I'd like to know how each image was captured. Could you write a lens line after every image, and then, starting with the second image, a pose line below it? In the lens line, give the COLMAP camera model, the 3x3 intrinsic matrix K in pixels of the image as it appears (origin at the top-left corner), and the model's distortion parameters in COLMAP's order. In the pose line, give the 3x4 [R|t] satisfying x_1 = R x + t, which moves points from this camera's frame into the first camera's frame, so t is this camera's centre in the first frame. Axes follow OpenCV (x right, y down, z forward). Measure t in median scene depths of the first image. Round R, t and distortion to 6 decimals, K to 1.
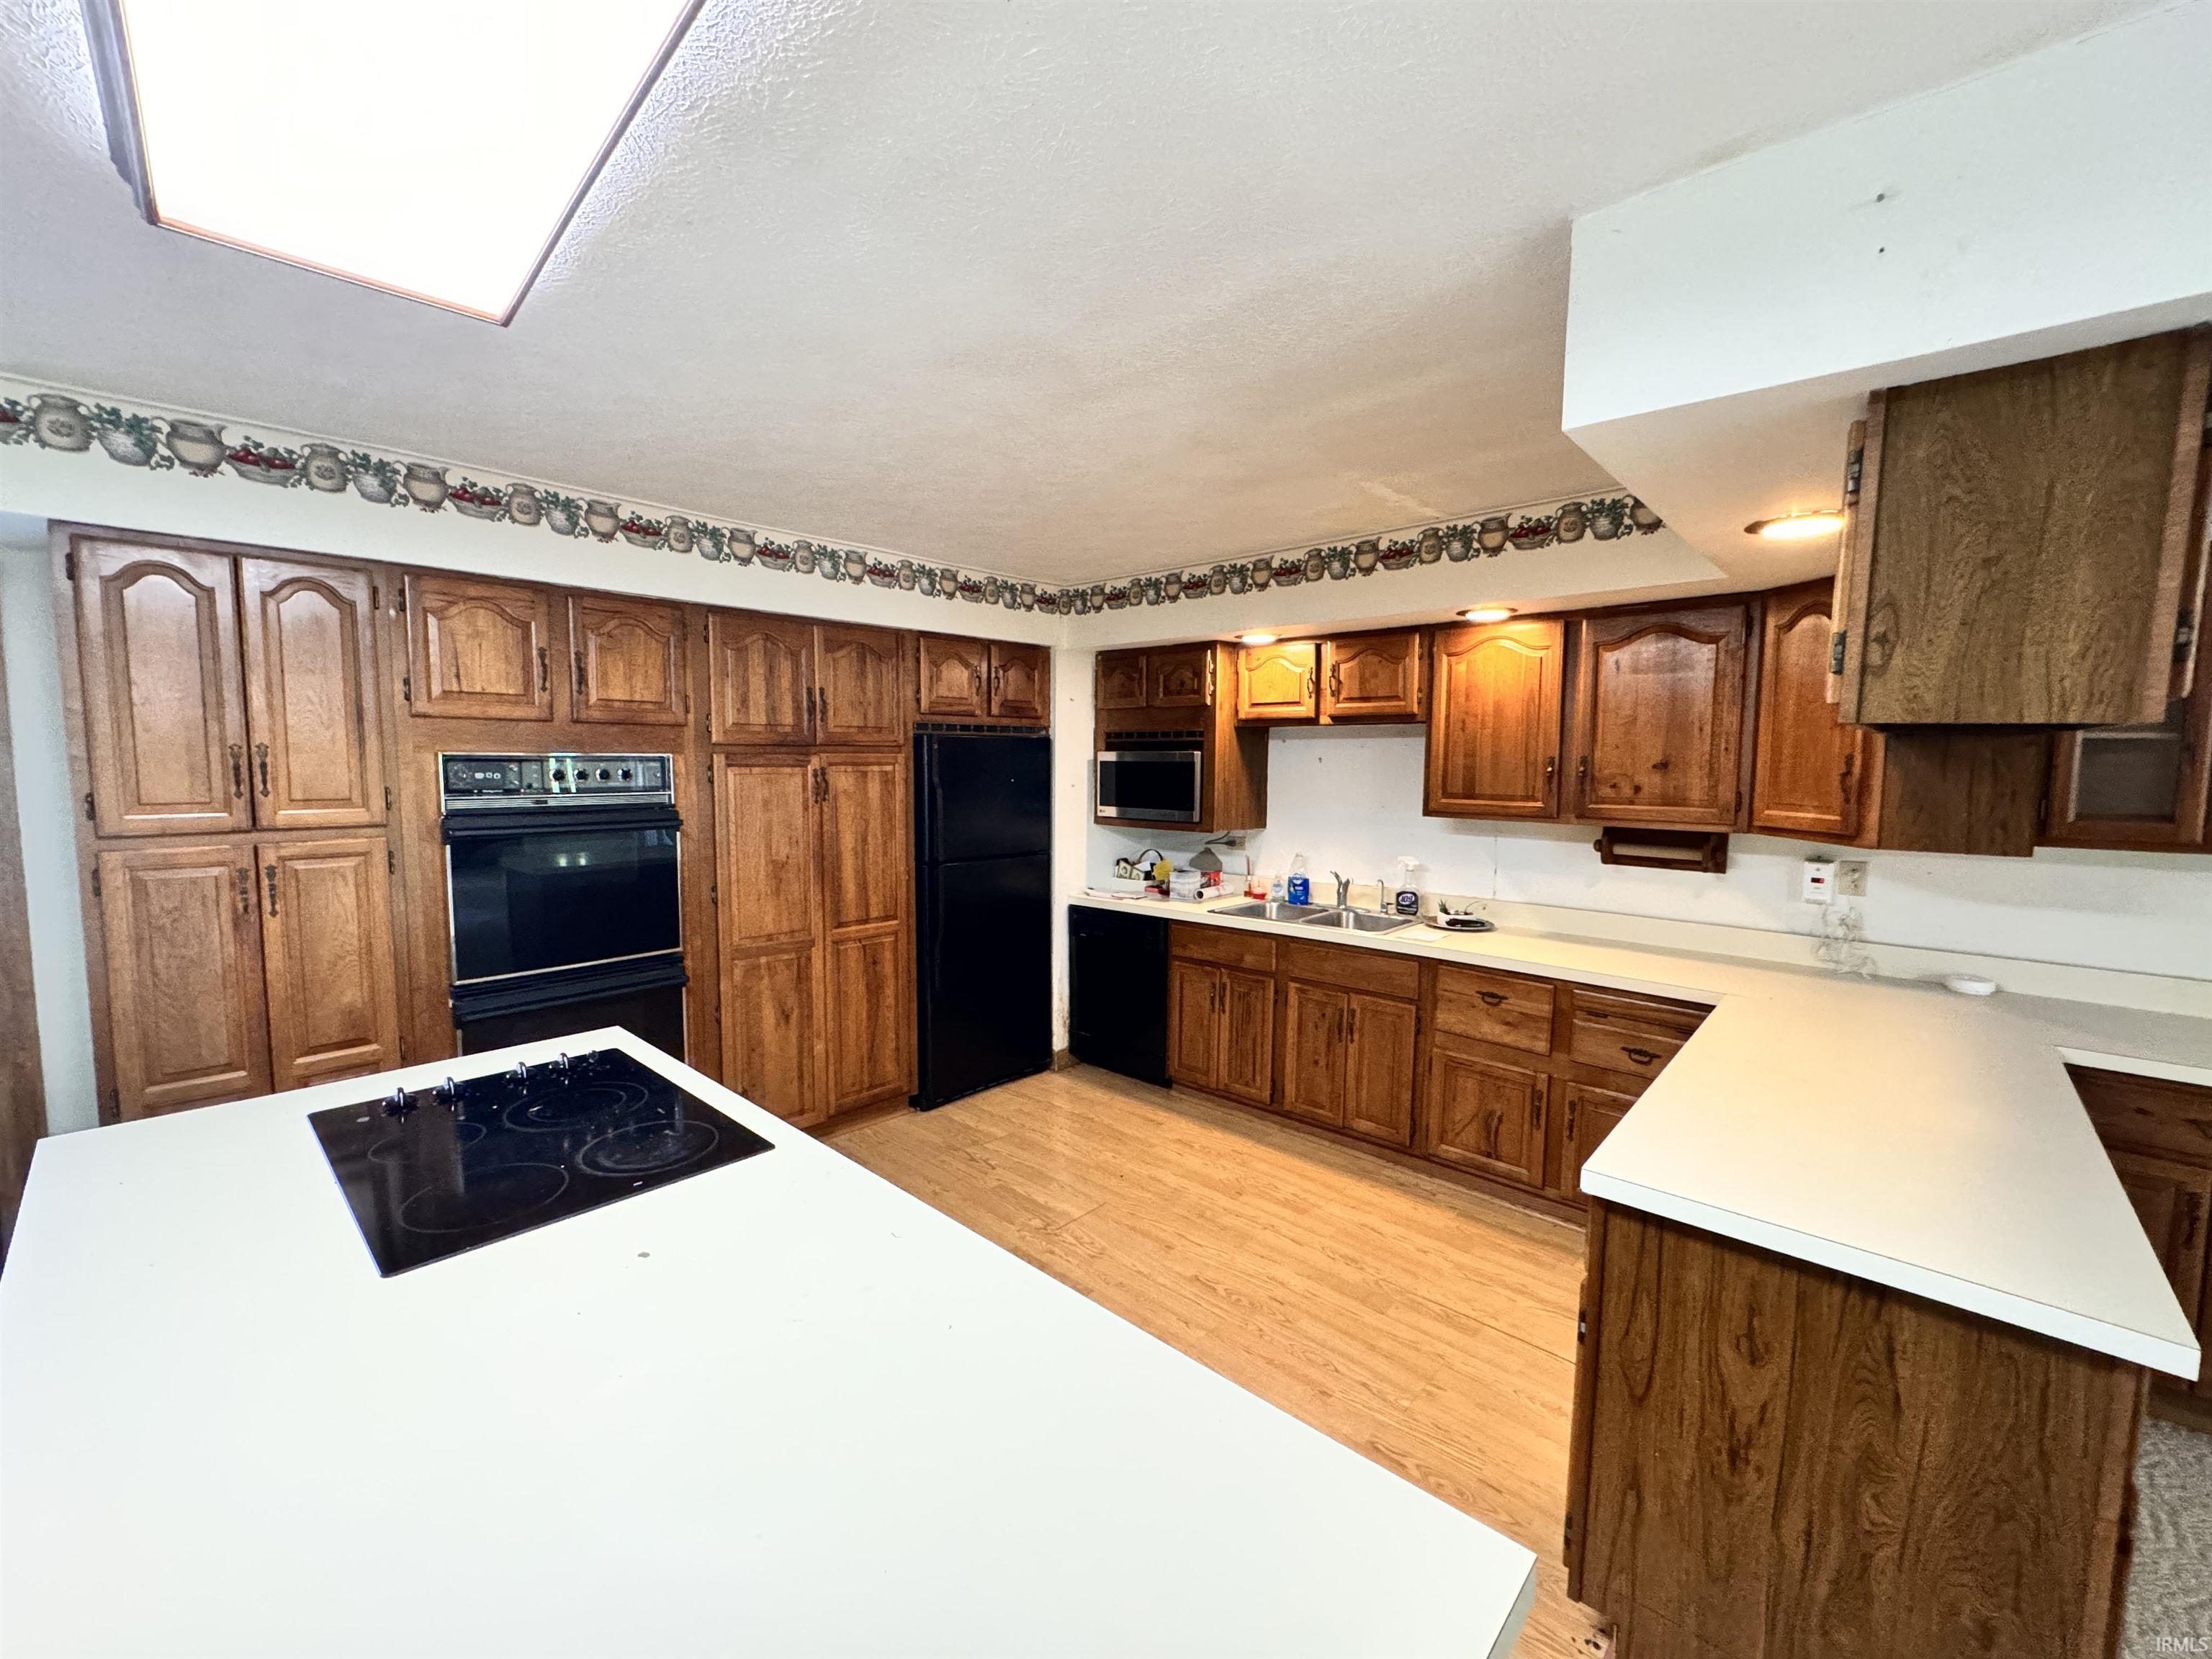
lens RADIAL K [[883.8, 0, 1103.4], [0, 883.8, 833.6], [0, 0, 1]] dist [-0.000008, -0.000484]
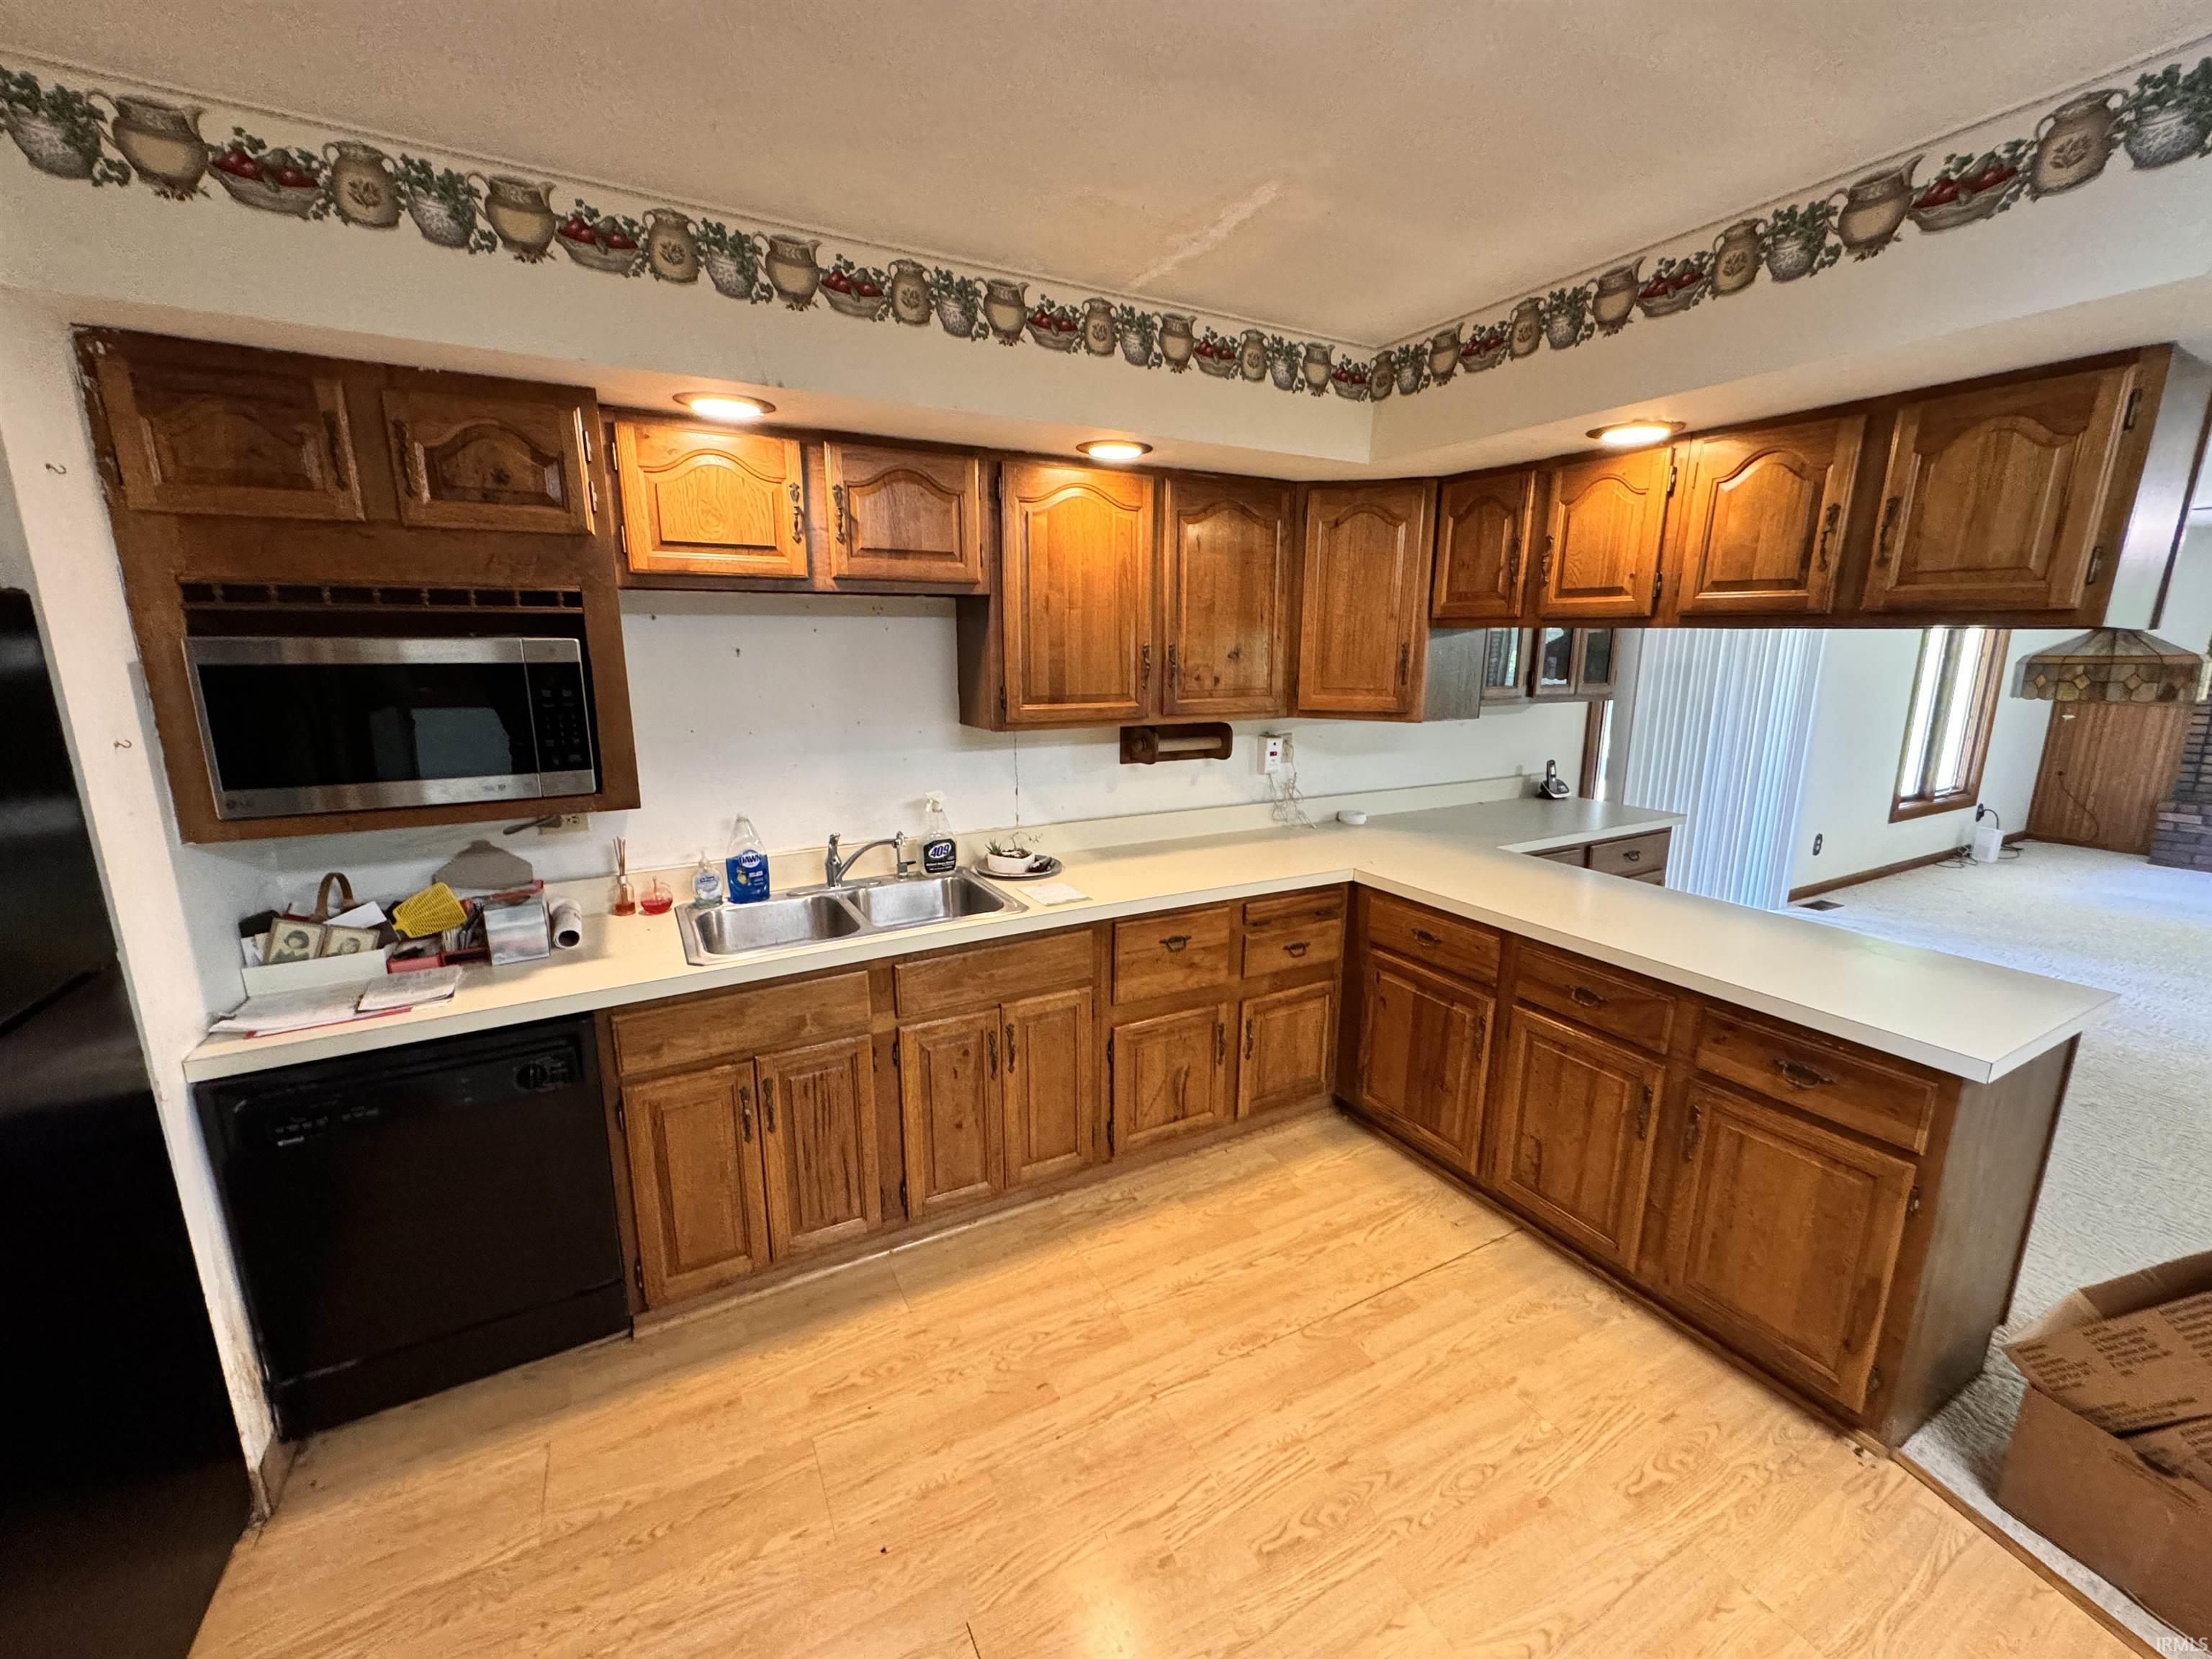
lens RADIAL K [[883.8, 0, 1105.4], [0, 883.8, 831.1], [0, 0, 1]] dist [-0.000008, -0.000484]
pose [[0.320781, -0.203554, 0.925022, -0.295448], [0.082549, 0.978926, 0.186790, -0.069393], [-0.943549, 0.016441, 0.330824, 0.707031]]
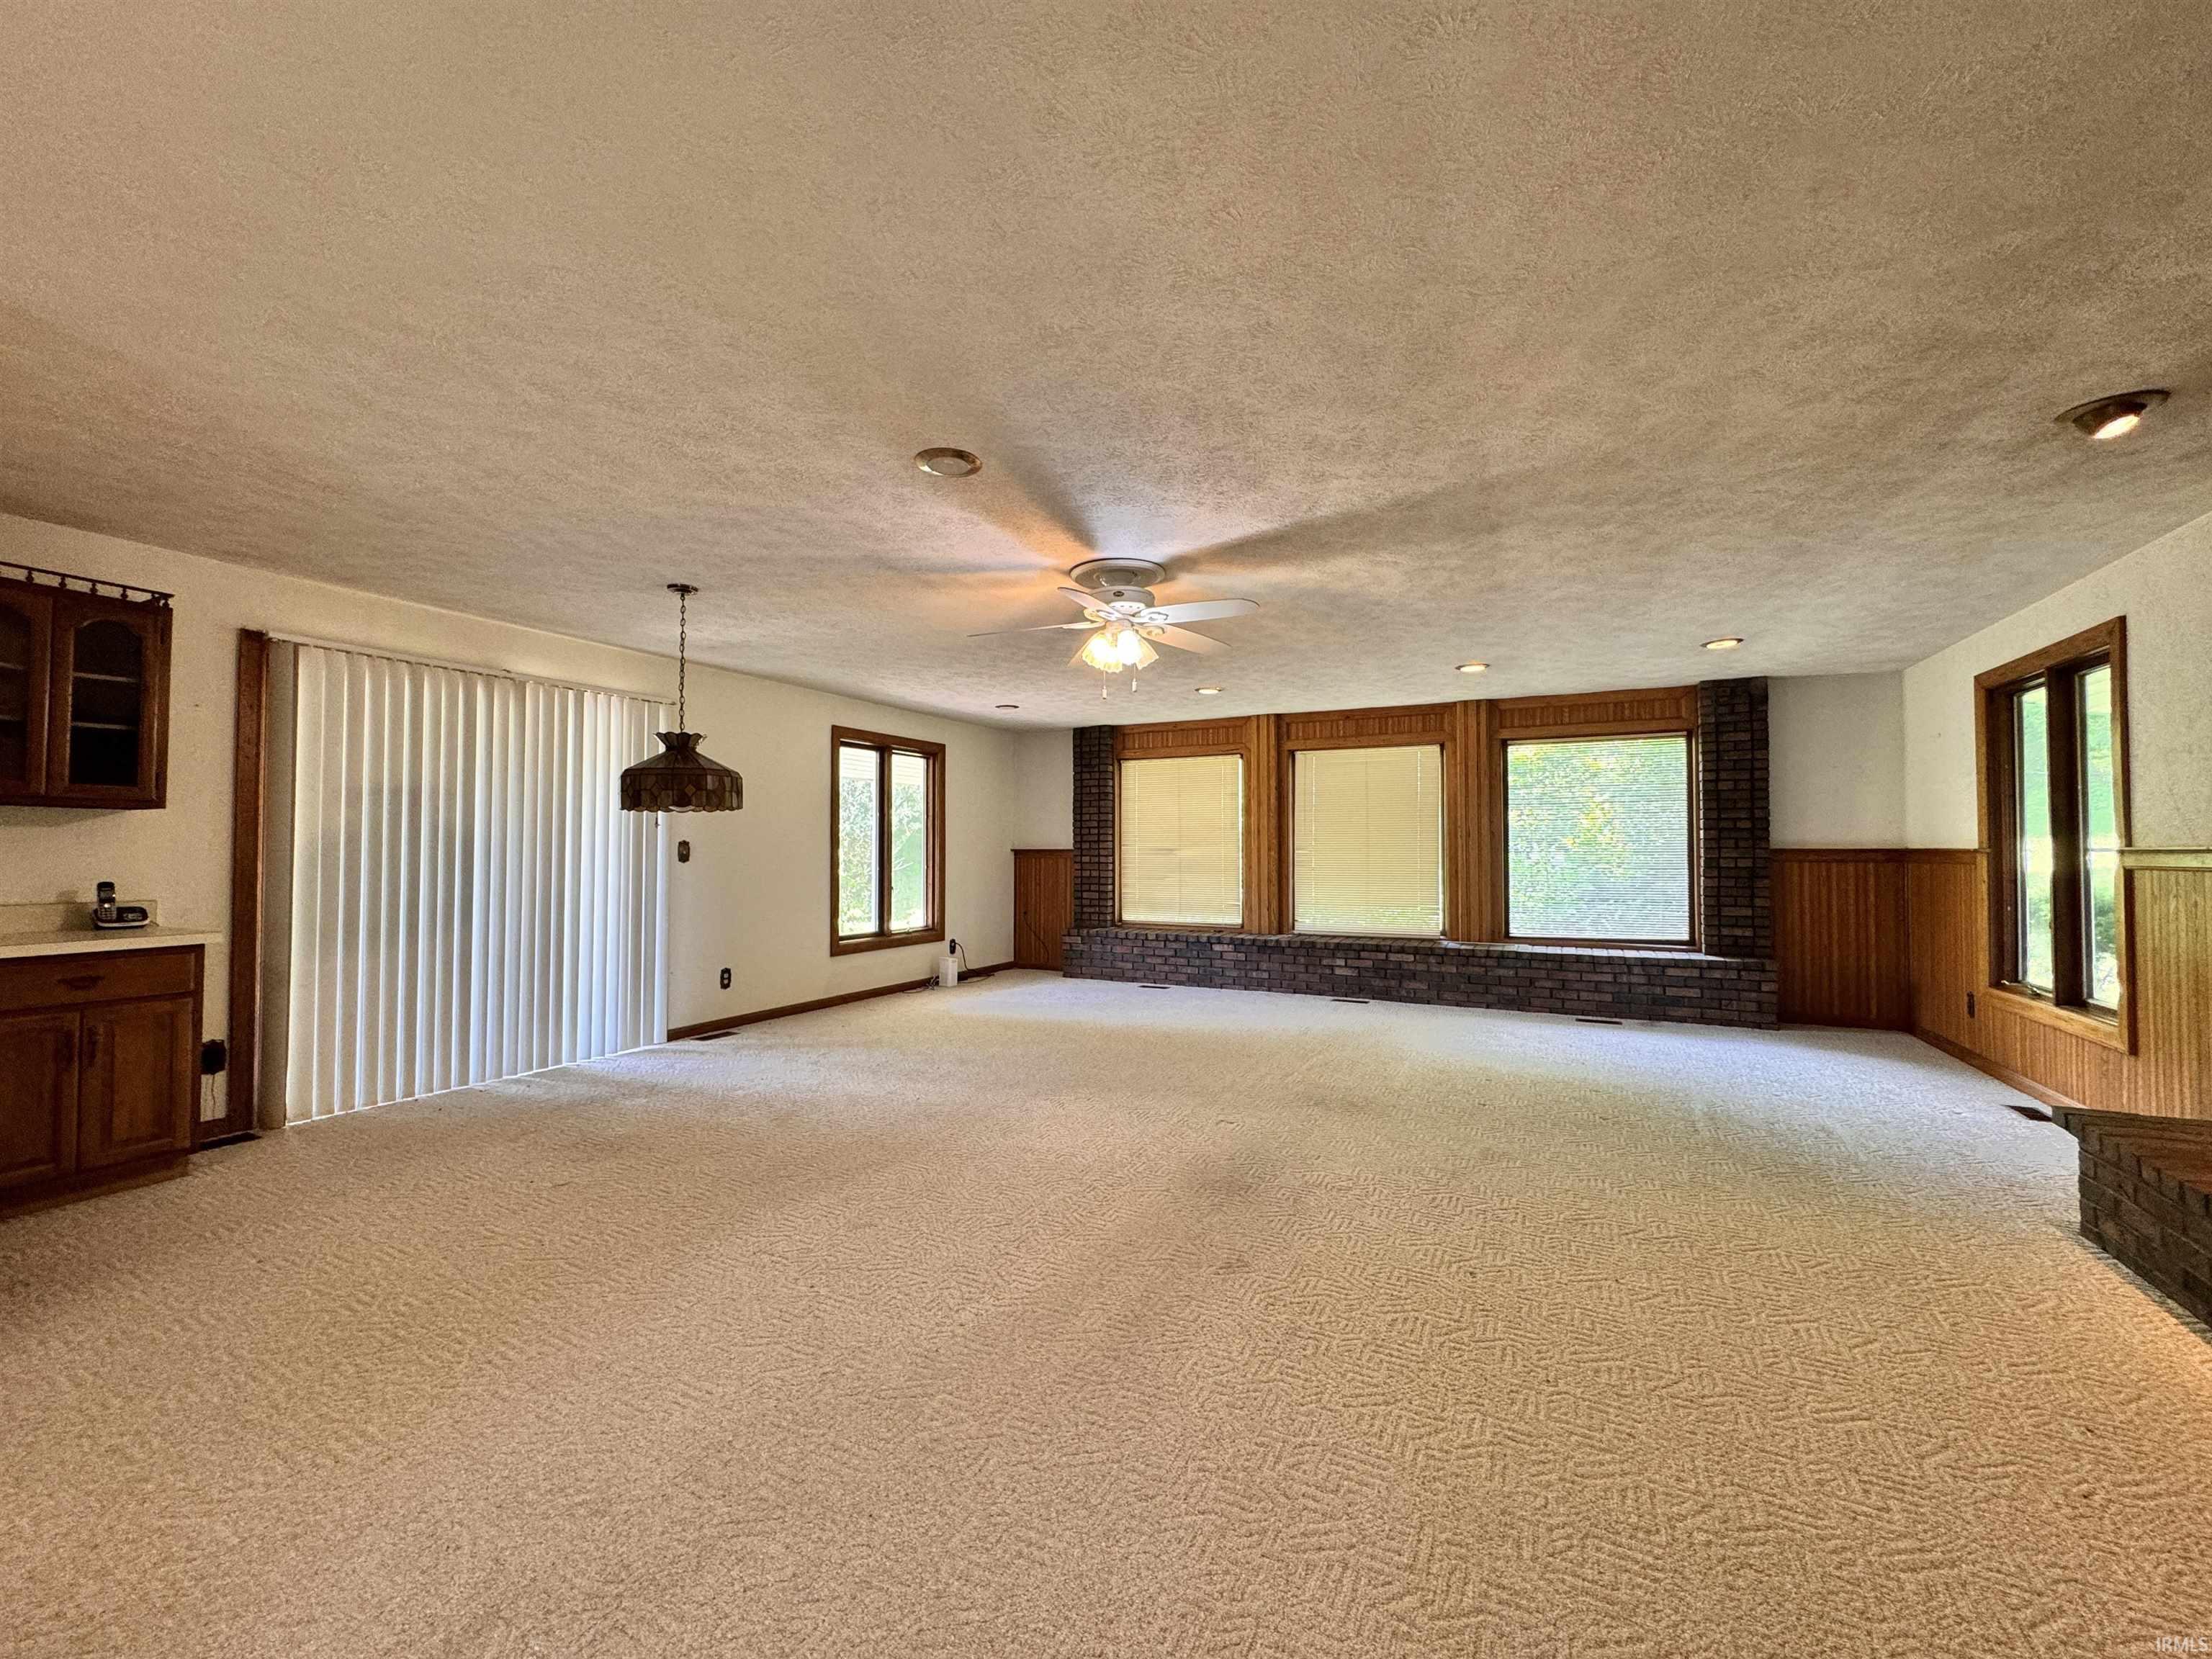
lens RADIAL K [[883.8, 0, 1110.1], [0, 883.8, 829.4], [0, 0, 1]] dist [-0.000008, -0.000484]
pose [[-0.270823, 0.018360, 0.962454, -0.233485], [0.078929, 0.996875, 0.003193, 0.133472], [-0.959388, 0.076830, -0.271425, -0.274578]]
